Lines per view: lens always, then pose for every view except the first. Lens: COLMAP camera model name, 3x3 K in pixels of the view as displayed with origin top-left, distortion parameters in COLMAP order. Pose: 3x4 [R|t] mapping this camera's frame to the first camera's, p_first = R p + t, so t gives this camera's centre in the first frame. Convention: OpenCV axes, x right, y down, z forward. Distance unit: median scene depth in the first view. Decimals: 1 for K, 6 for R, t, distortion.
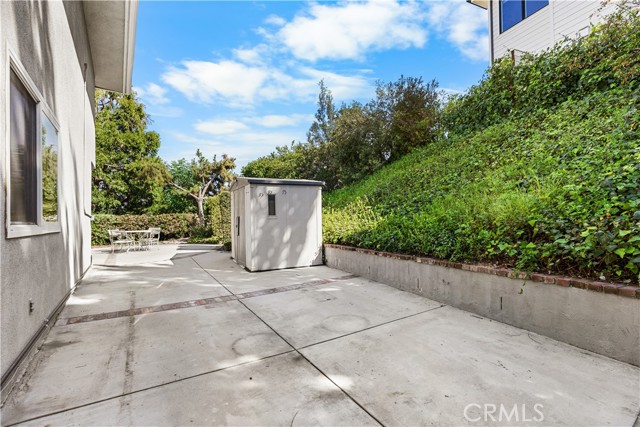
lens RADIAL K [[291.0, 0, 322.2], [0, 291.0, 219.3], [0, 0, 1]] dist [-0.006138, 0.001710]
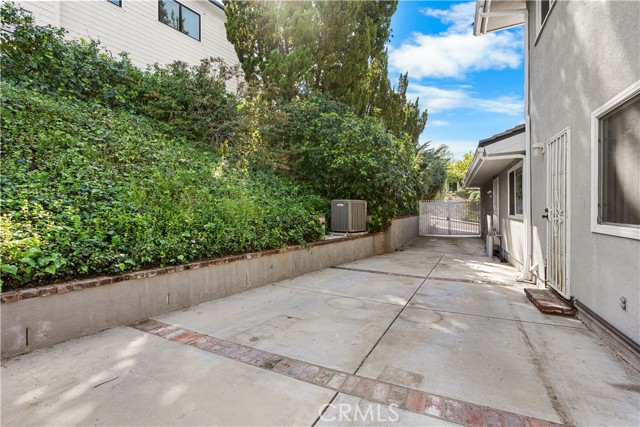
lens RADIAL K [[291.0, 0, 321.6], [0, 291.0, 211.6], [0, 0, 1]] dist [-0.006138, 0.001710]
pose [[-0.512822, 0.006419, 0.858471, -0.891572], [-0.001094, 0.999966, -0.008130, -0.017585], [-0.858494, -0.005108, -0.512798, 1.650951]]
